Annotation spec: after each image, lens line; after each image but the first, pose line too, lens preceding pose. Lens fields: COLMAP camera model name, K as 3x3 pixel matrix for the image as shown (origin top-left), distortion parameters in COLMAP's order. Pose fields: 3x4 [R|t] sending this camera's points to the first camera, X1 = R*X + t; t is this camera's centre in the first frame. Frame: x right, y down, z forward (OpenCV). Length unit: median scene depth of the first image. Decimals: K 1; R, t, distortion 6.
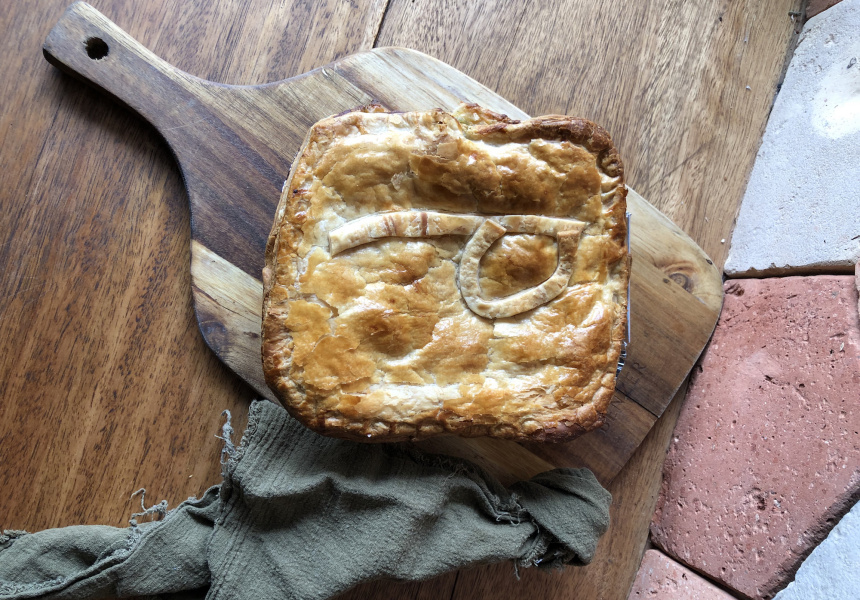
lens RADIAL K [[726.7, 0, 430.1], [0, 726.7, 298.4], [0, 0, 1]] dist [-0.011001, 0.004063]
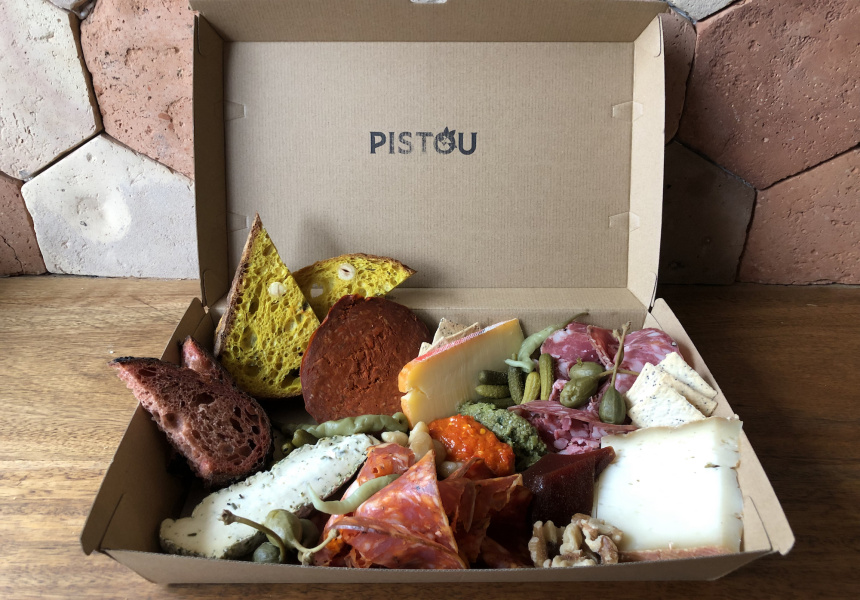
lens RADIAL K [[726.7, 0, 430.3], [0, 726.7, 300.5], [0, 0, 1]] dist [-0.011001, 0.004063]
pose [[-0.296140, -0.685146, 0.665489, -0.842541], [0.950334, -0.141518, 0.277197, -0.043229], [-0.095742, 0.714526, 0.693027, -0.122434]]
